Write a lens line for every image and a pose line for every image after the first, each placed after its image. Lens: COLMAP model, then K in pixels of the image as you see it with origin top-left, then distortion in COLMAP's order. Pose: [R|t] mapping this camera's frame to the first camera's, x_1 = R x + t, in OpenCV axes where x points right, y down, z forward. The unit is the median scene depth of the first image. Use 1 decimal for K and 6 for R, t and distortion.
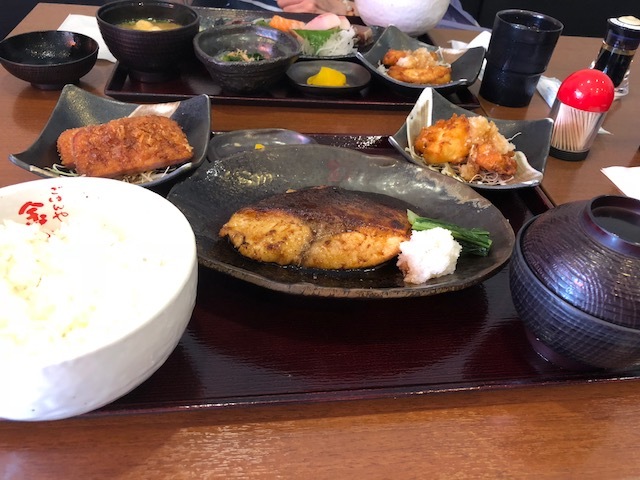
lens RADIAL K [[525.7, 0, 320.0], [0, 525.7, 240.0], [0, 0, 1]] dist [0.000622, -0.059729]
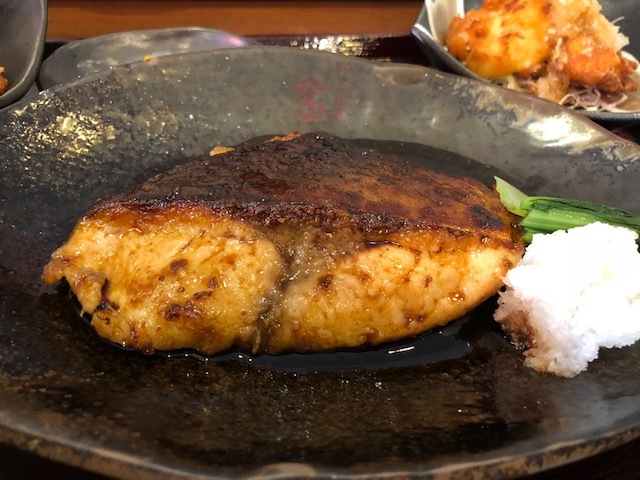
lens RADIAL K [[525.7, 0, 320.0], [0, 525.7, 240.0], [0, 0, 1]] dist [0.000622, -0.059729]
pose [[0.992450, -0.080712, 0.092351, -0.020919], [0.070364, 0.991405, 0.110294, -0.063927], [-0.100459, -0.102963, 0.989599, 0.573713]]
